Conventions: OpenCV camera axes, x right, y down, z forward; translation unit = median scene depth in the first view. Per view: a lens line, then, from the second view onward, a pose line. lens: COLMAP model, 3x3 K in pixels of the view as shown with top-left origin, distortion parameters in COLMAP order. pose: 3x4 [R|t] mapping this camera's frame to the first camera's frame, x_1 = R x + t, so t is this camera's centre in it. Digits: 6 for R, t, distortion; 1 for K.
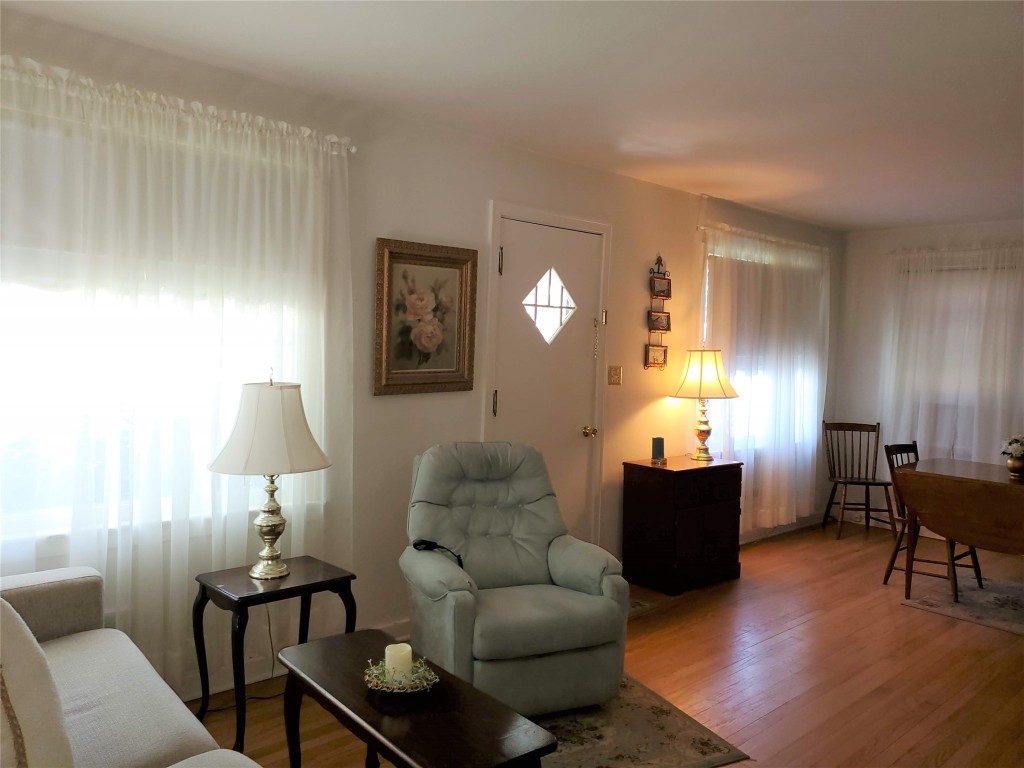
lens RADIAL K [[787.0, 0, 502.4], [0, 787.0, 378.2], [0, 0, 1]] dist [-0.001268, -0.008963]
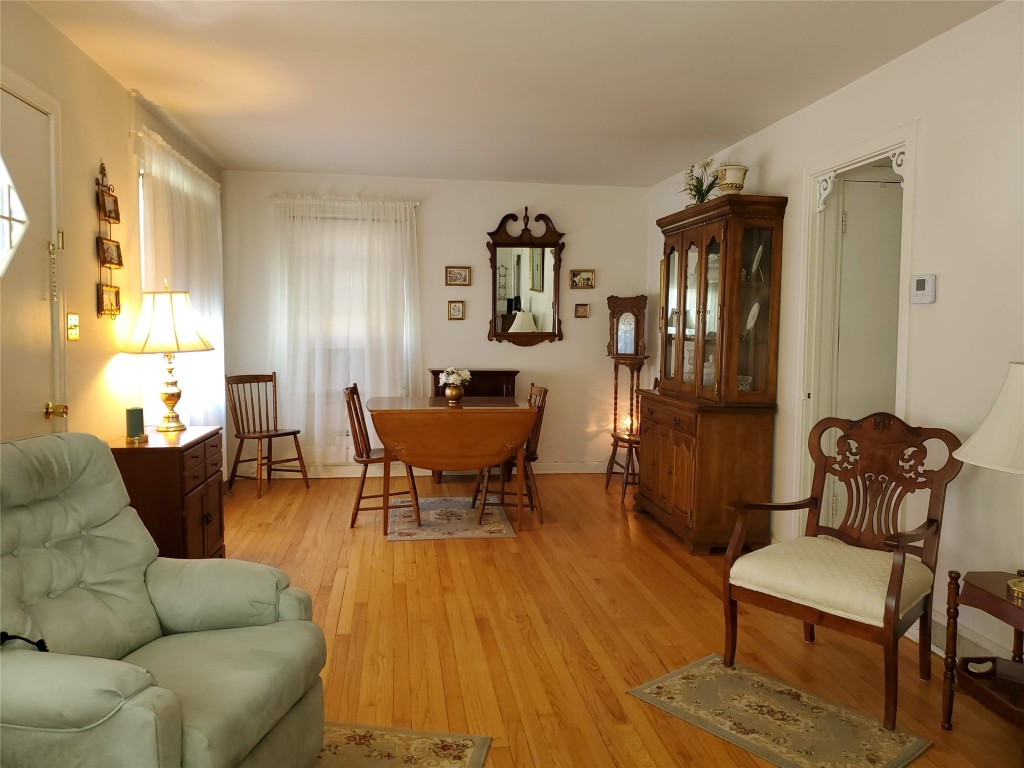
lens RADIAL K [[787.0, 0, 507.7], [0, 787.0, 381.3], [0, 0, 1]] dist [-0.001268, -0.008963]
pose [[0.560380, -0.088148, 0.823532, -0.207266], [0.044320, 0.996087, 0.076460, 0.008155], [-0.827049, -0.006348, 0.562094, 0.271435]]
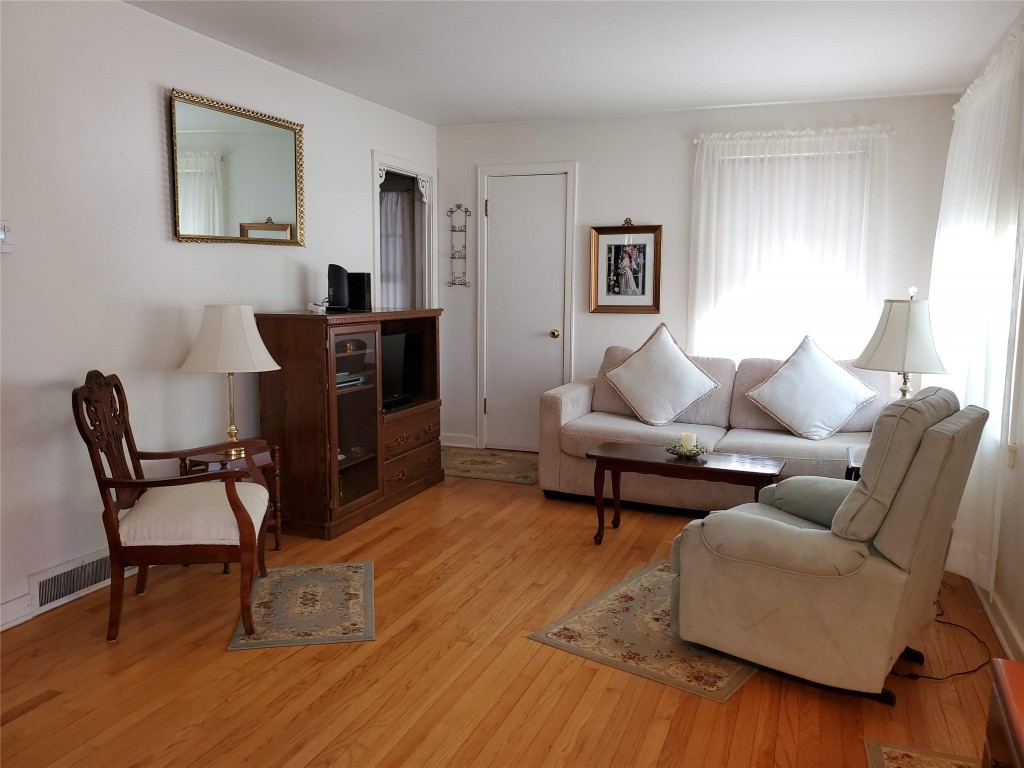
lens RADIAL K [[787.0, 0, 511.2], [0, 787.0, 383.7], [0, 0, 1]] dist [-0.001268, -0.008963]
pose [[-0.896135, 0.017035, -0.443454, 0.443646], [-0.059778, 0.985522, 0.158659, -0.010542], [0.439736, 0.168689, -0.882143, 1.037988]]
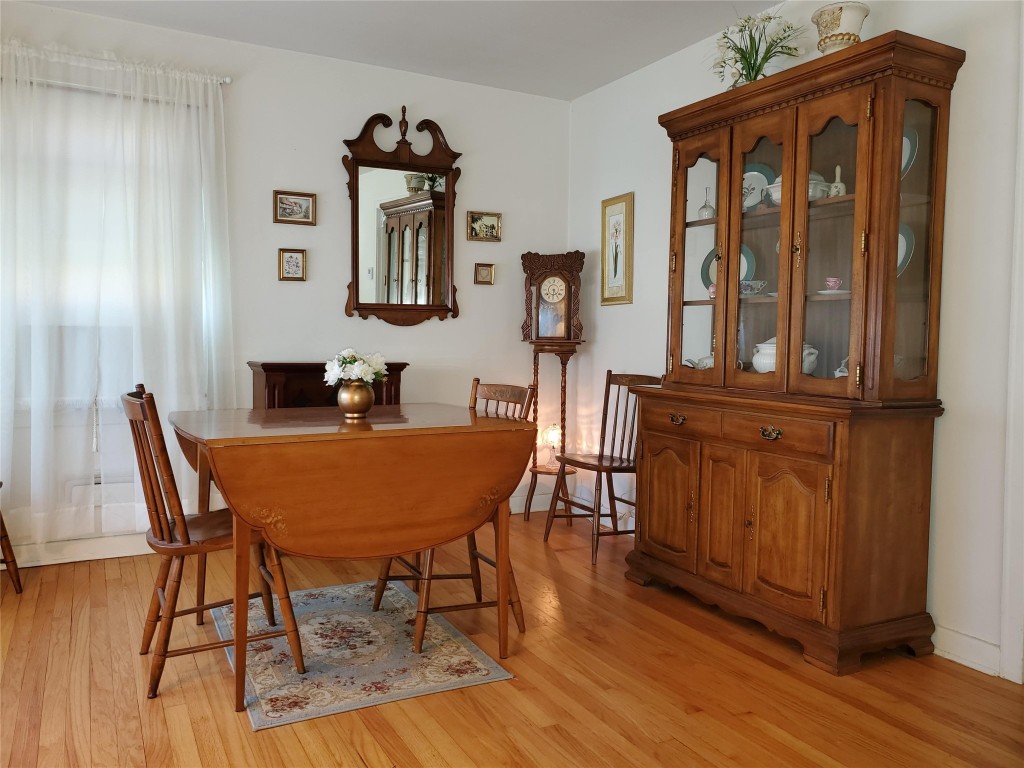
lens RADIAL K [[787.0, 0, 497.0], [0, 787.0, 373.1], [0, 0, 1]] dist [-0.001268, -0.008963]
pose [[0.250112, -0.073337, 0.965435, 0.105343], [0.039306, 0.997074, 0.065557, 0.050067], [-0.967419, 0.021551, 0.252263, 0.673933]]
